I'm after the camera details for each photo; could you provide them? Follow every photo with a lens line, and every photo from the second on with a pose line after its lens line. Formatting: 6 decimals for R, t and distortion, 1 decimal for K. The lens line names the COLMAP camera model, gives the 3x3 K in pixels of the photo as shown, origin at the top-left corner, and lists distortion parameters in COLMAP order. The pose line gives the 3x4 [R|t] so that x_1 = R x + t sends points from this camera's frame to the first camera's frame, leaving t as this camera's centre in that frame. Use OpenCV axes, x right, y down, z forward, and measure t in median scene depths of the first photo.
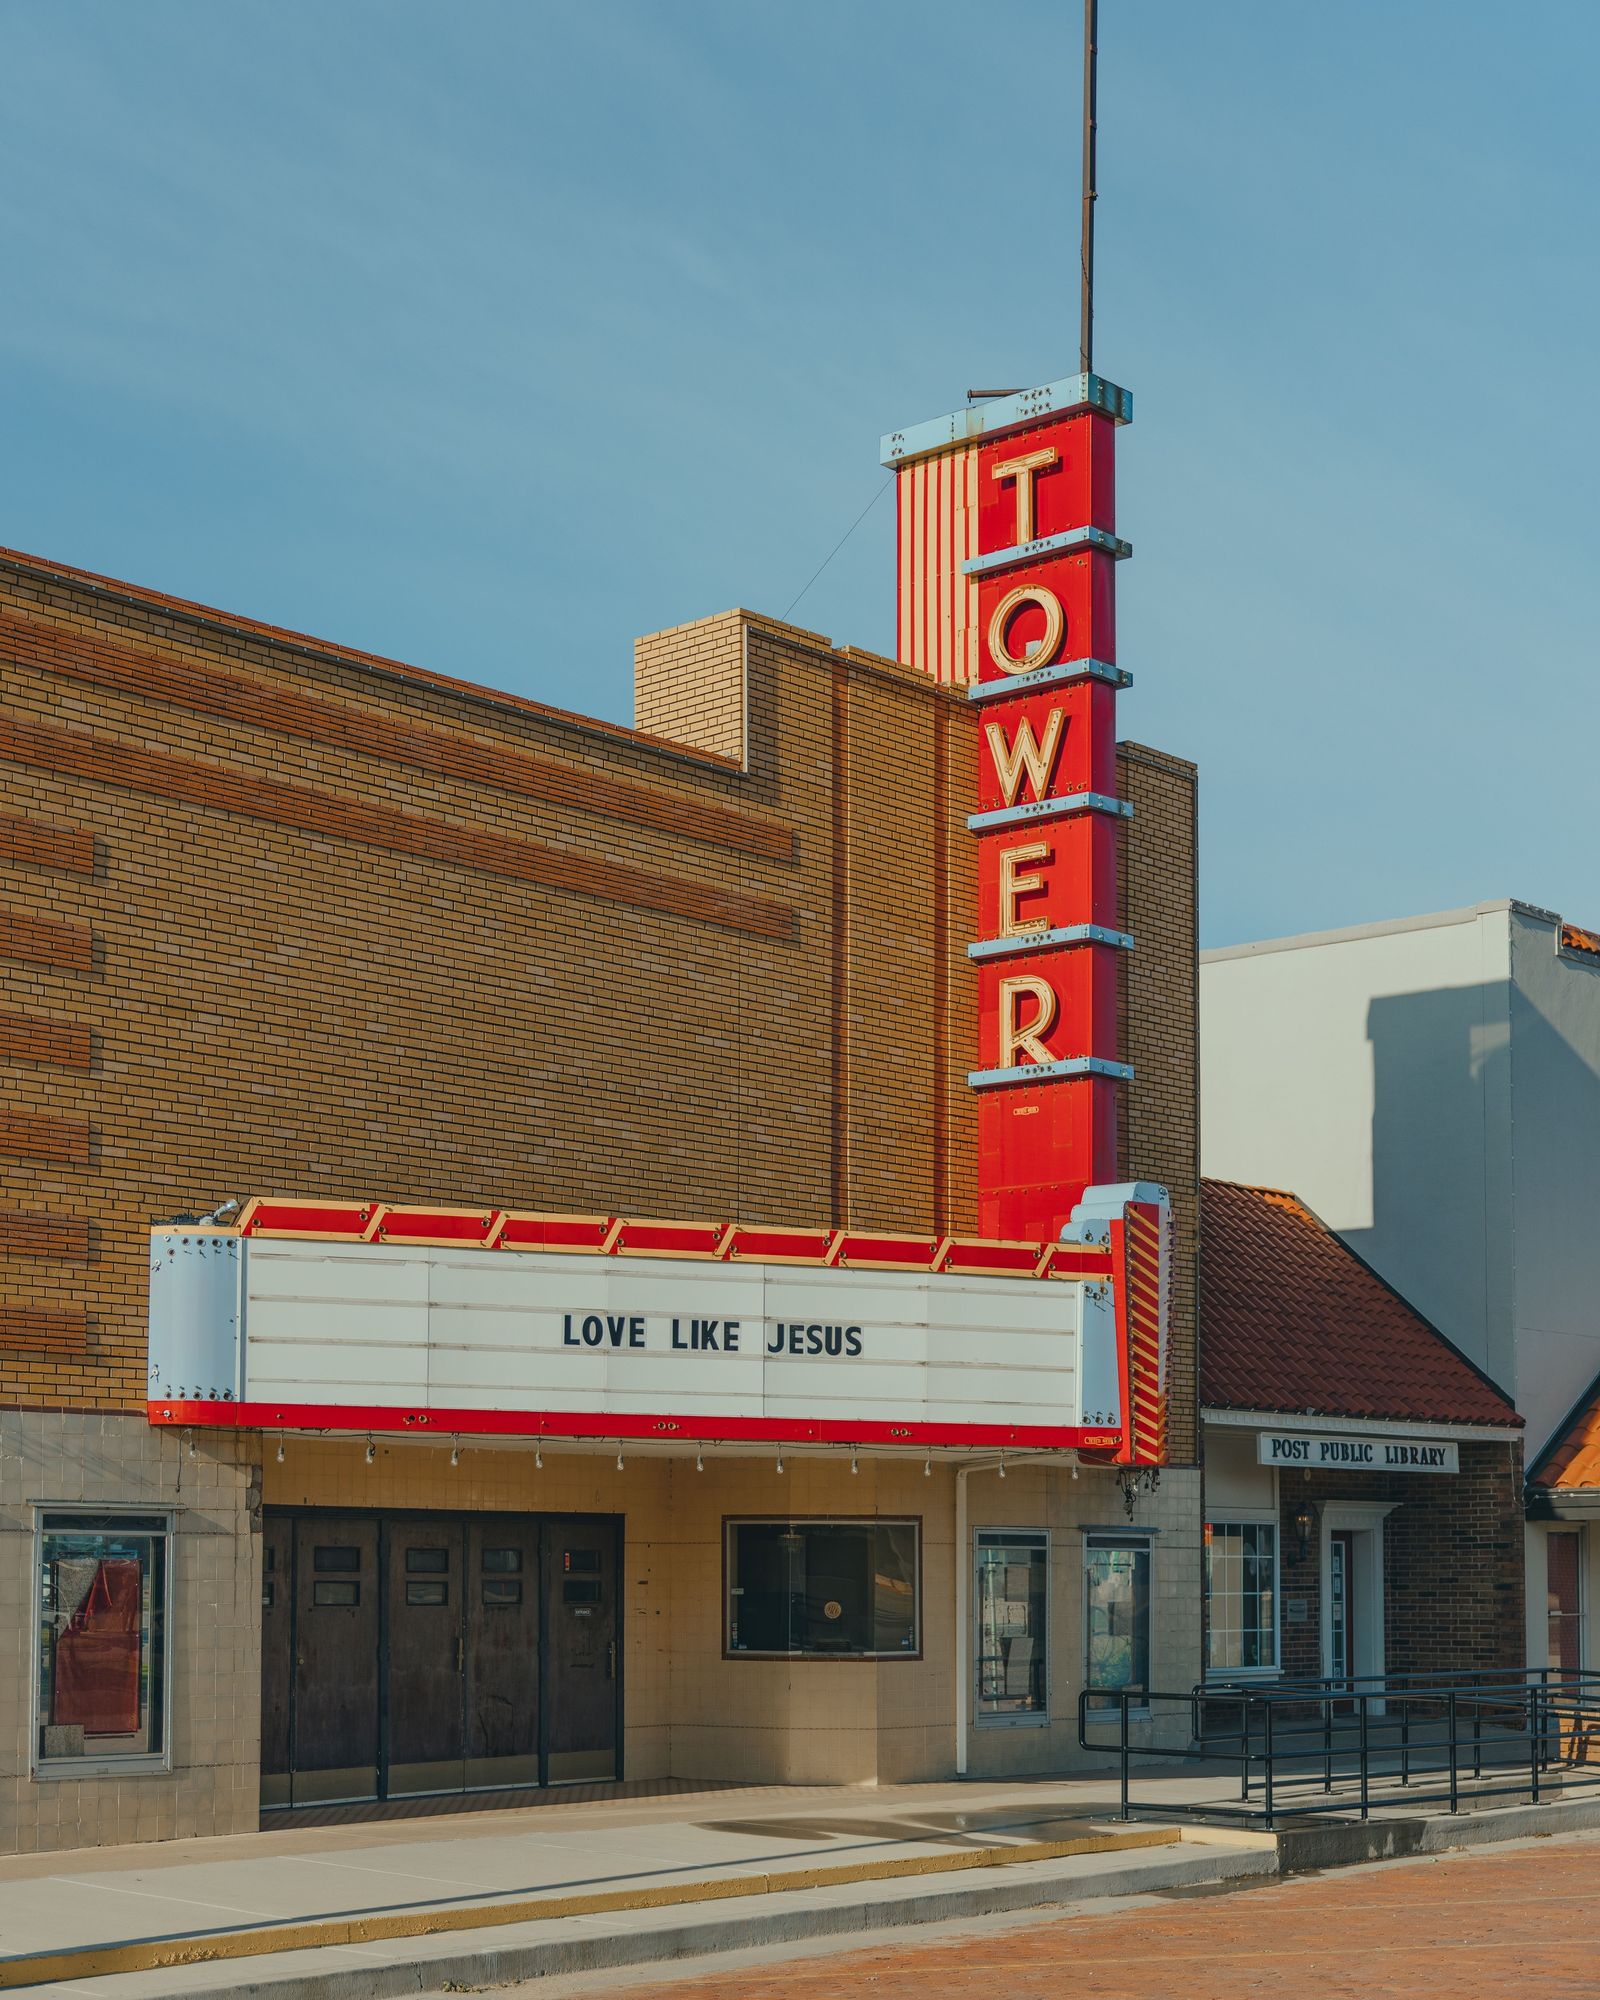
lens RADIAL K [[4641.5, 0, 800.4], [0, 4641.5, 1069.6], [0, 0, 1]] dist [-0.025713, 0.068235]
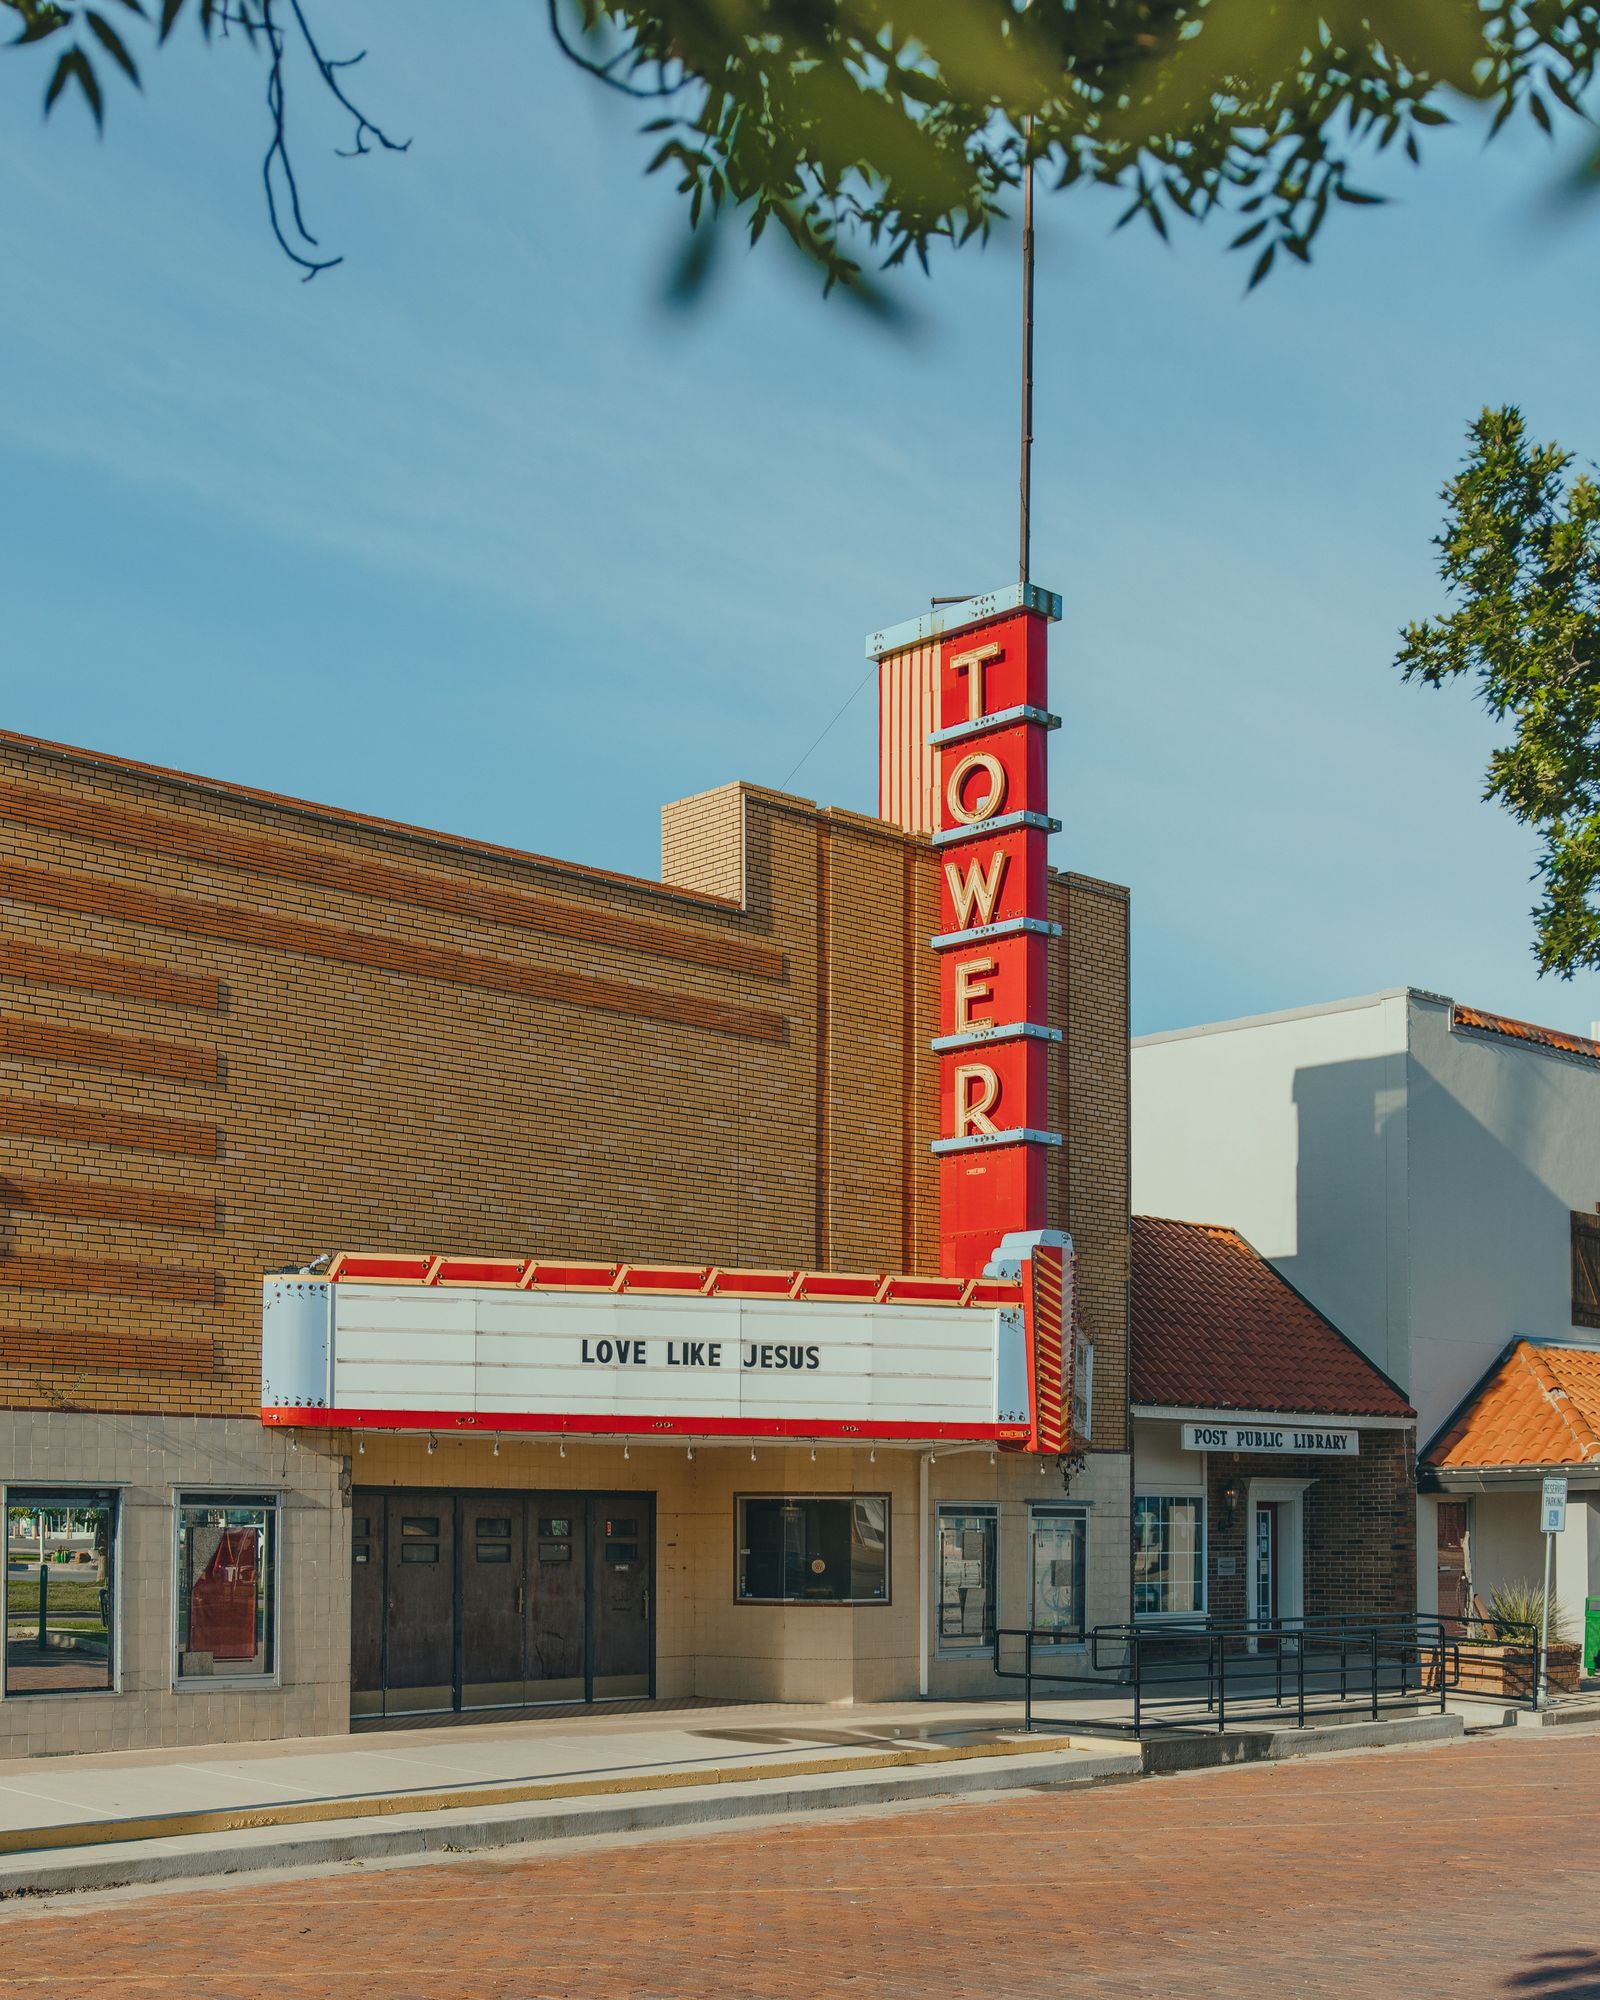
lens RADIAL K [[4683.6, 0, 799.6], [0, 4683.6, 971.7], [0, 0, 1]] dist [-0.096641, -0.008350]
pose [[0.987606, -0.018107, -0.155909, 0.208646], [0.016932, 0.999817, -0.008859, -0.036305], [0.156040, 0.006110, 0.987732, -0.276245]]
